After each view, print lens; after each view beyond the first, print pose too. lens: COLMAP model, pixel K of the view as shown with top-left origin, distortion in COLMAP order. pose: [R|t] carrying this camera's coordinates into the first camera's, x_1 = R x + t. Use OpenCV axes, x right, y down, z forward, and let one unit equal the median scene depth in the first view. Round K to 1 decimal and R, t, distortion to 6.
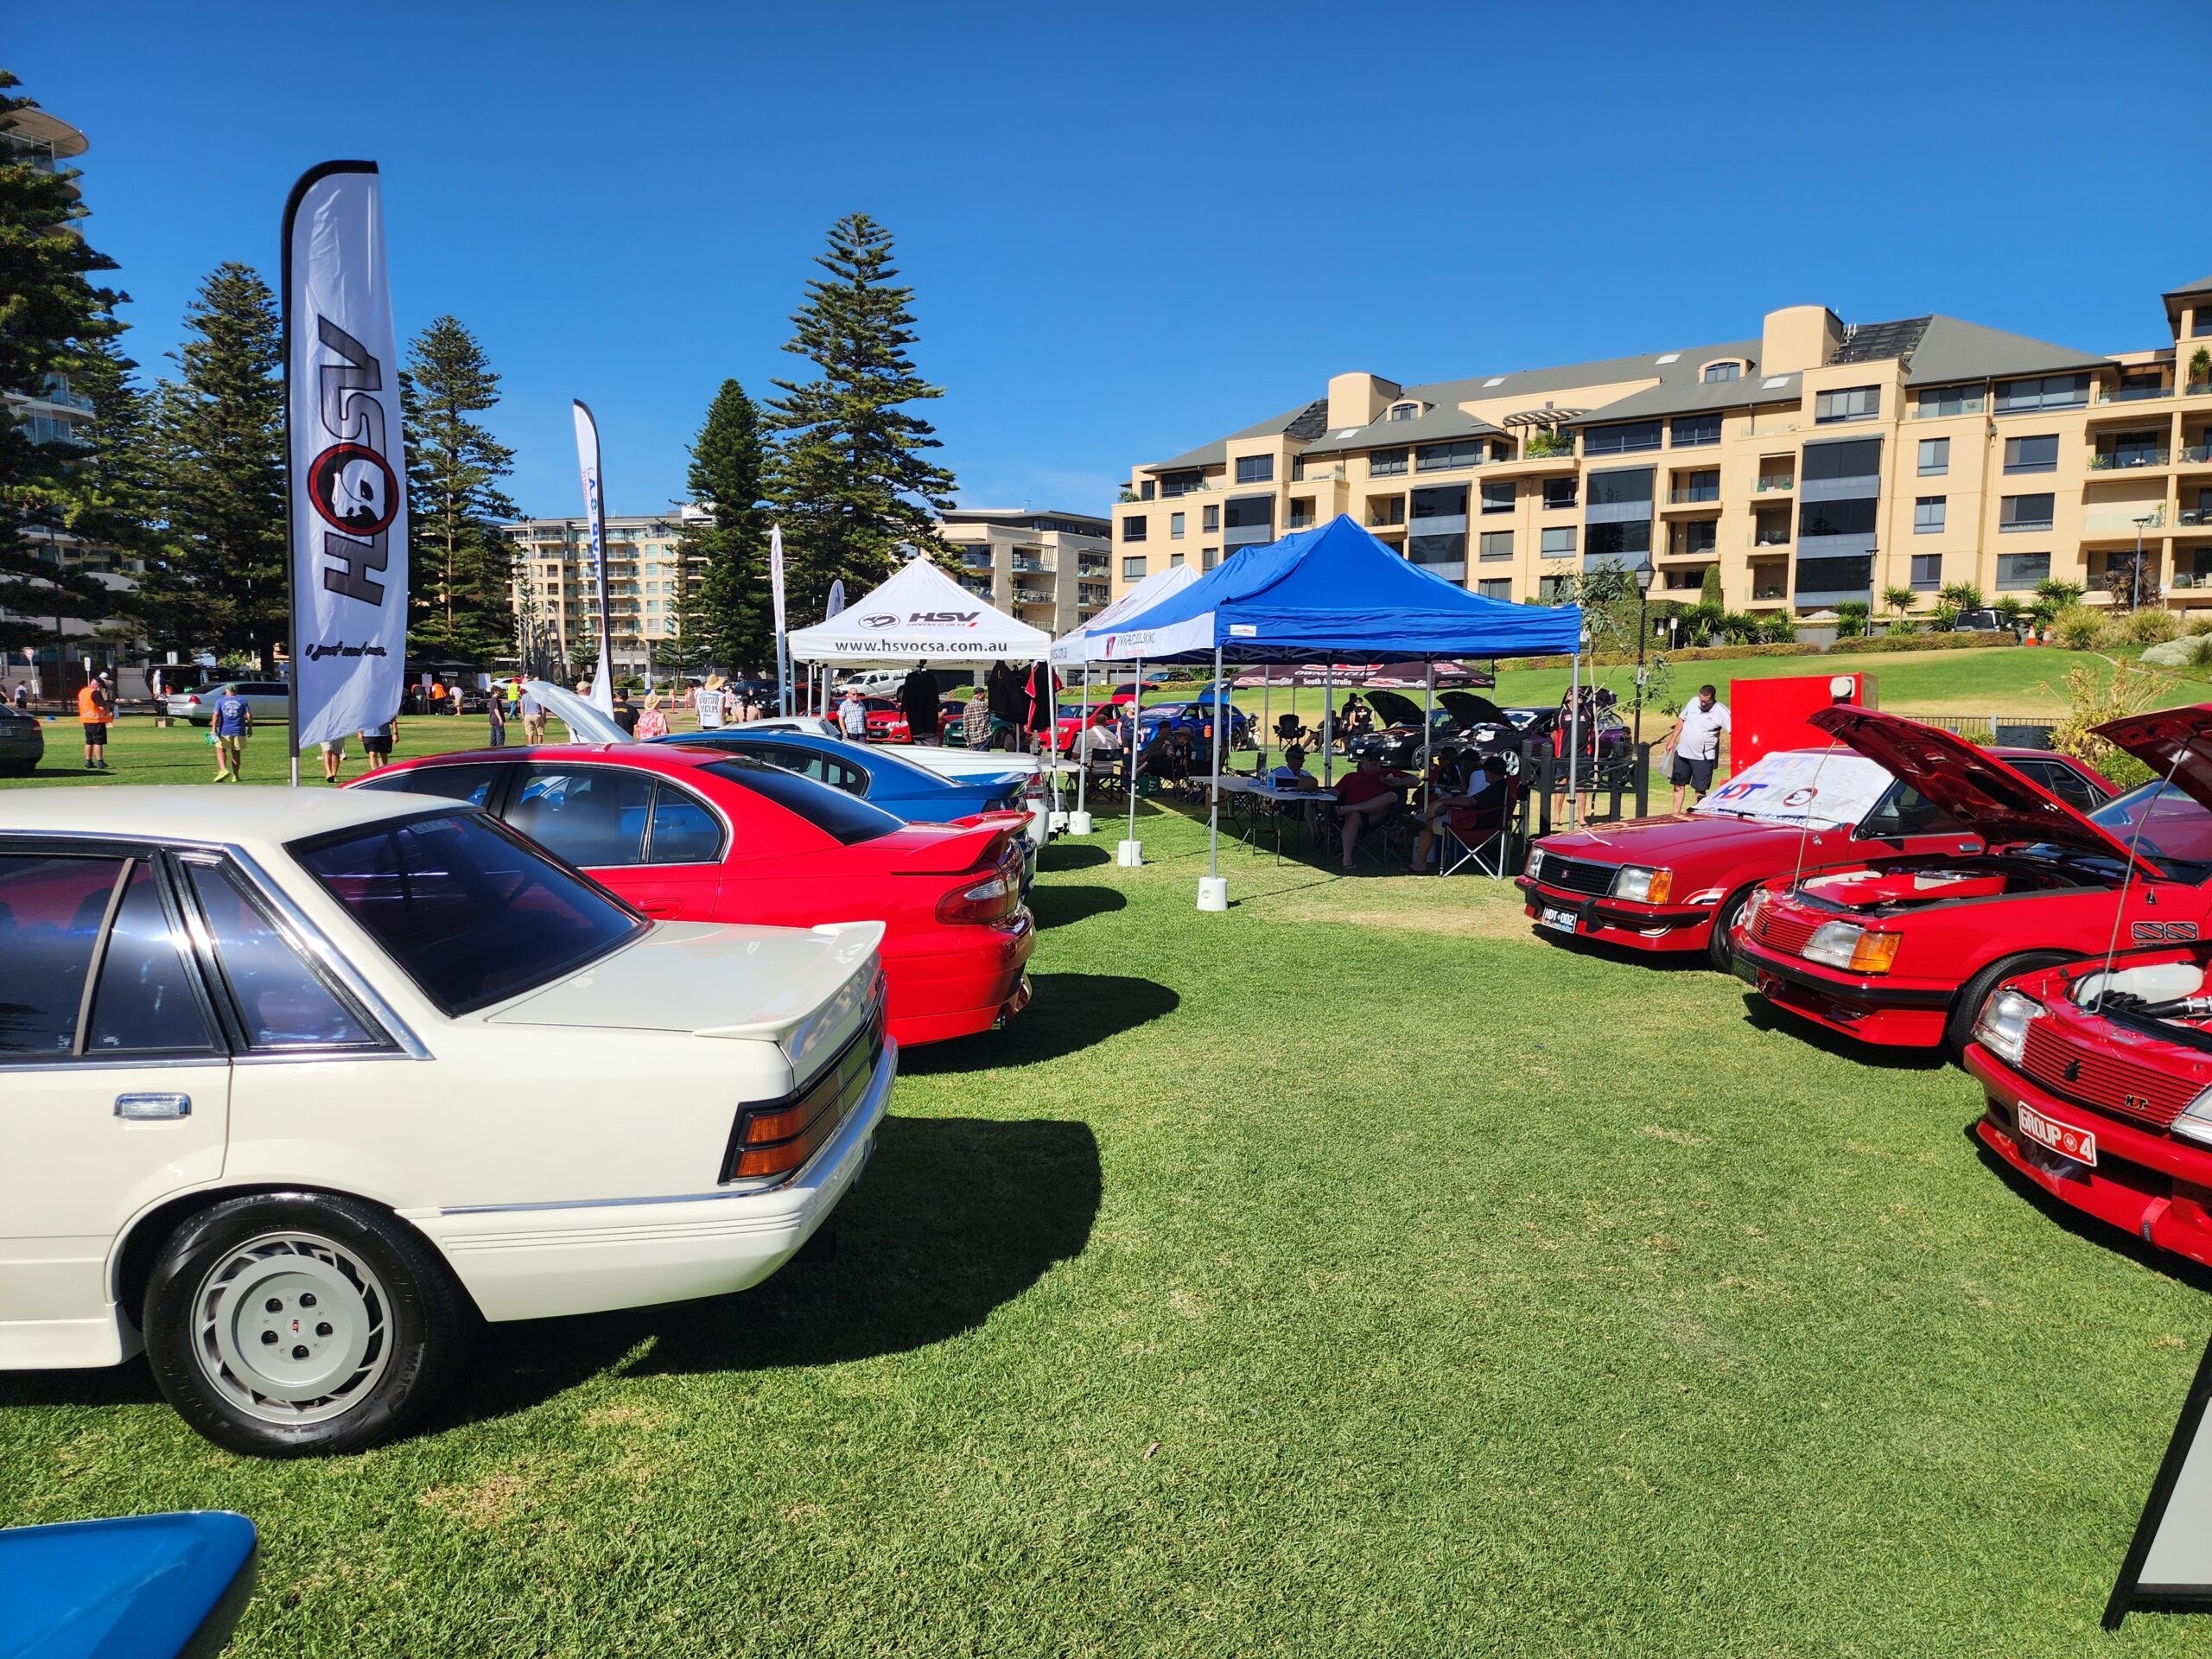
lens RADIAL K [[1561.6, 0, 1091.0], [0, 1561.6, 819.5], [0, 0, 1]] dist [0.195297, -0.321709]
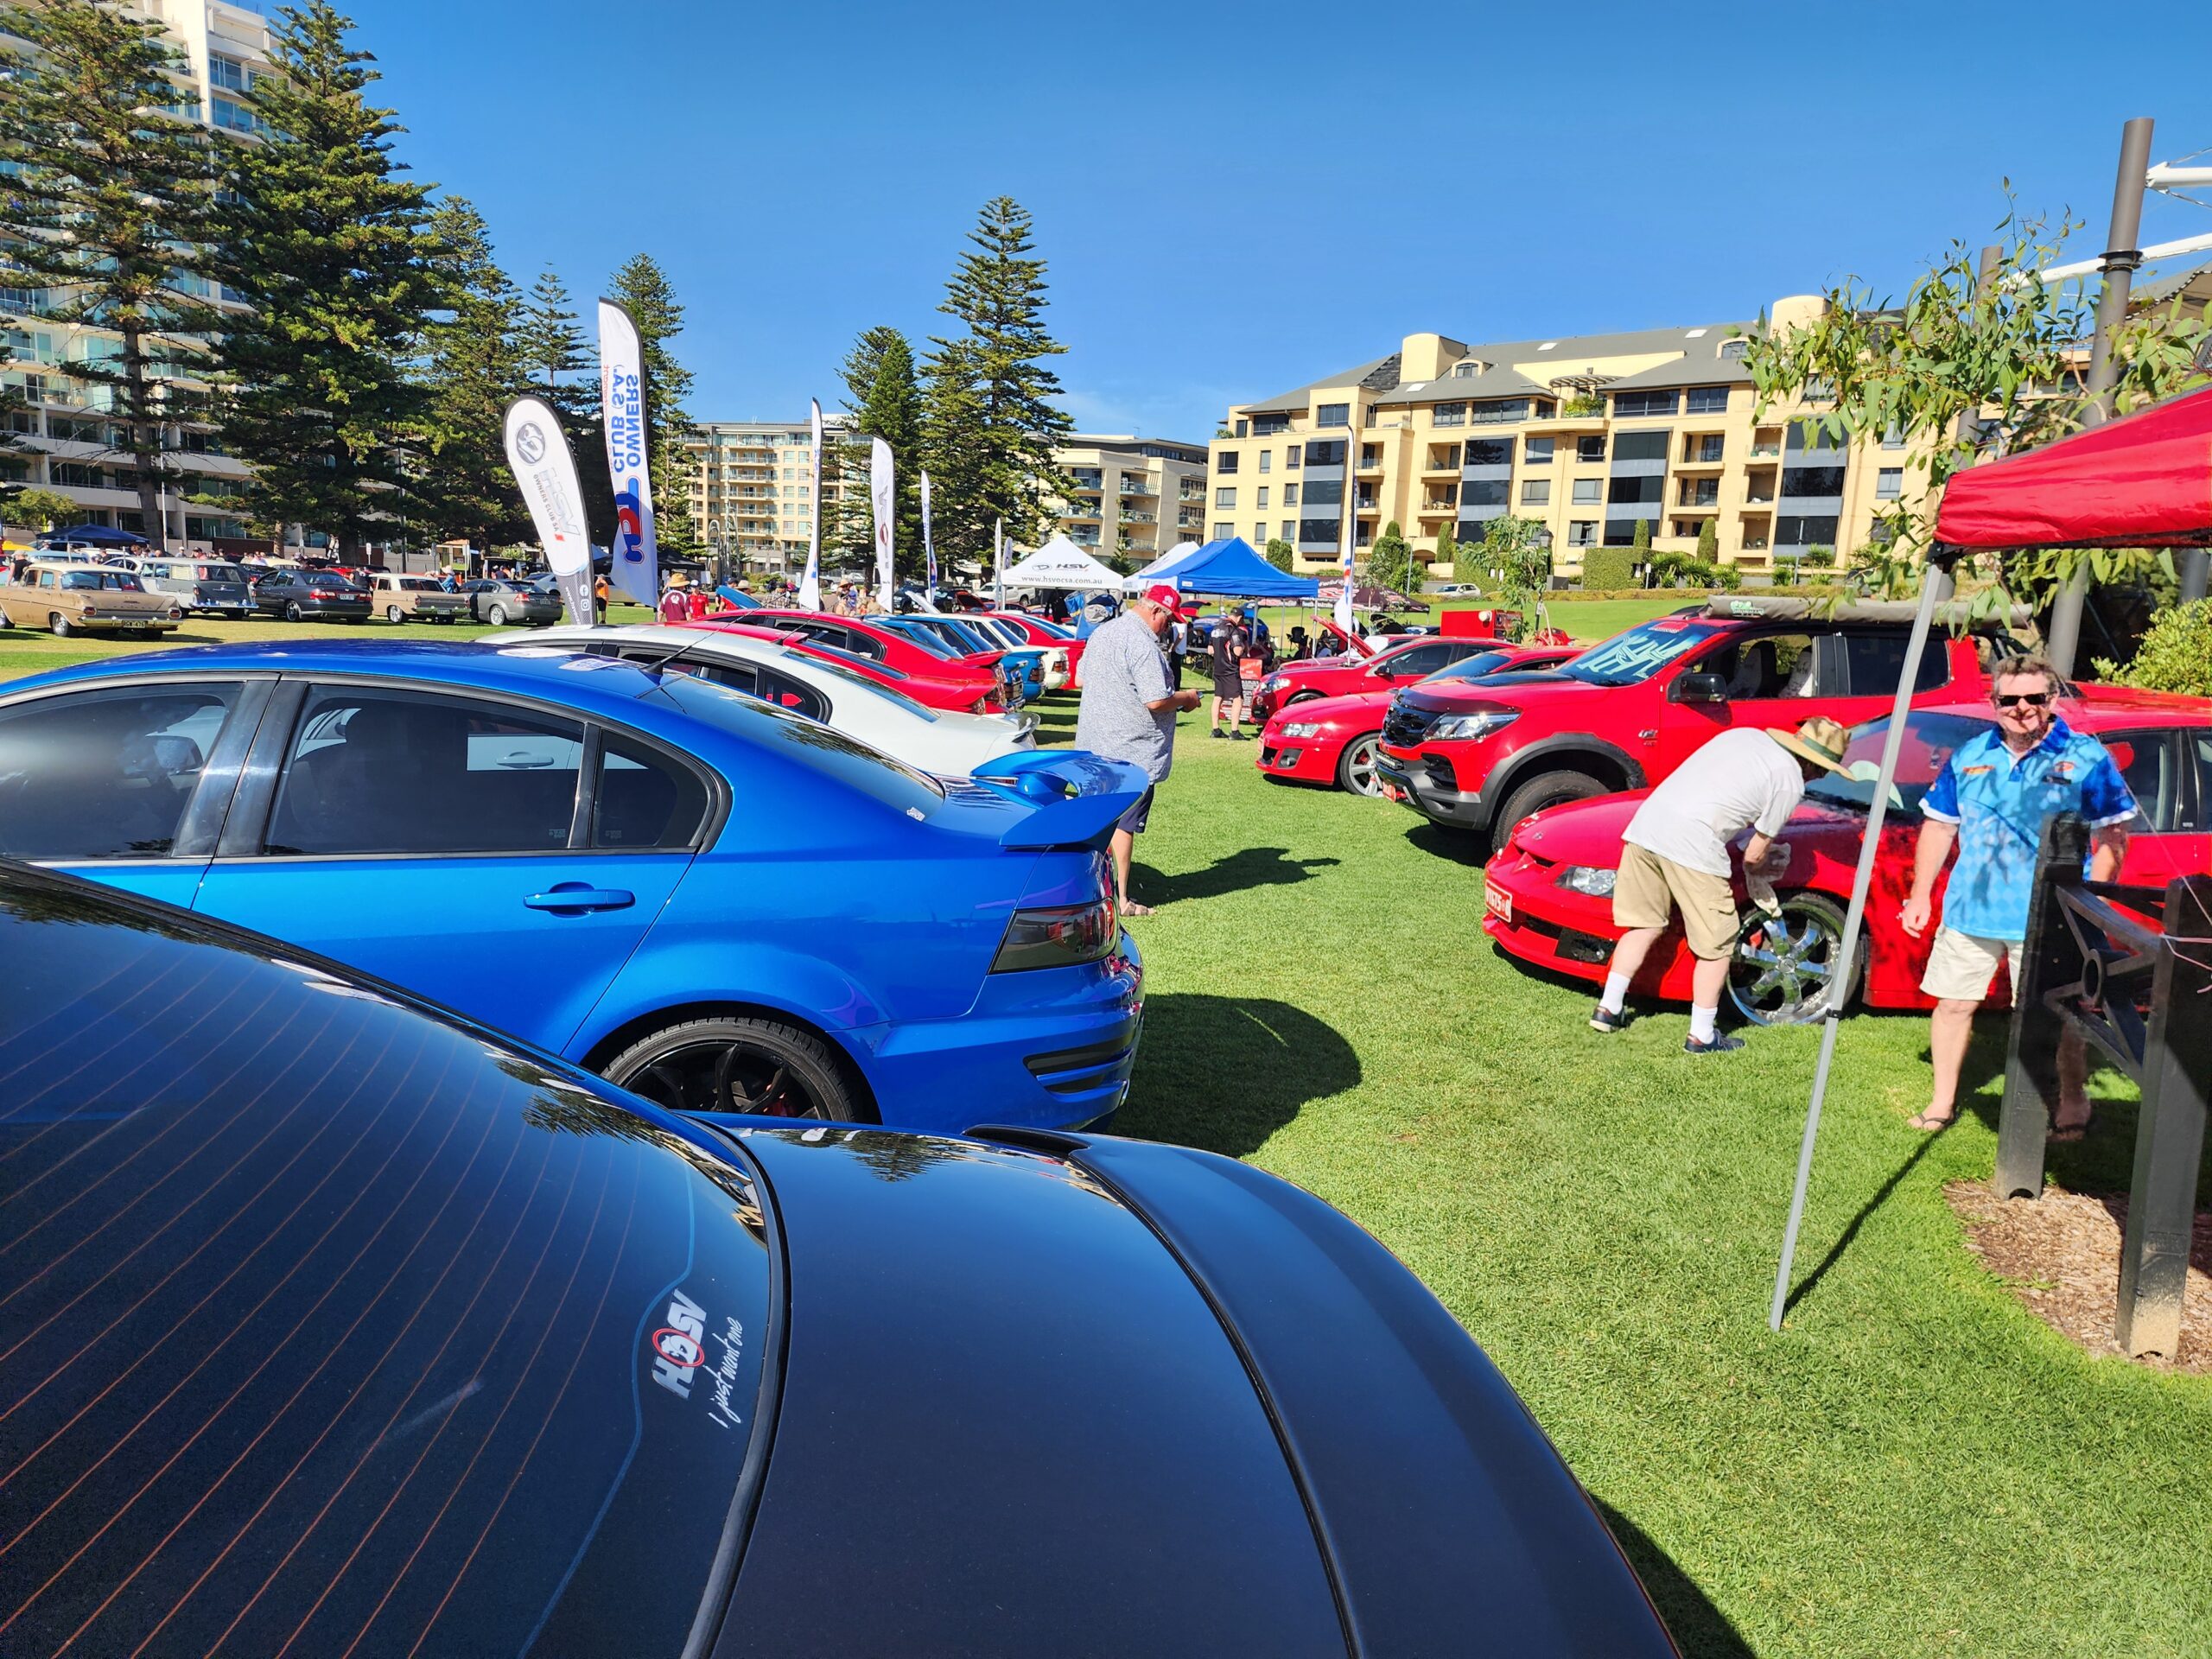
lens RADIAL K [[1538.4, 0, 1116.9], [0, 1538.4, 839.3], [0, 0, 1]] dist [0.120287, -0.130919]
pose [[0.997924, 0.046786, -0.044264, 0.011819], [-0.043572, 0.996526, 0.070972, 0.013678], [0.047431, -0.068896, 0.996496, -0.174007]]
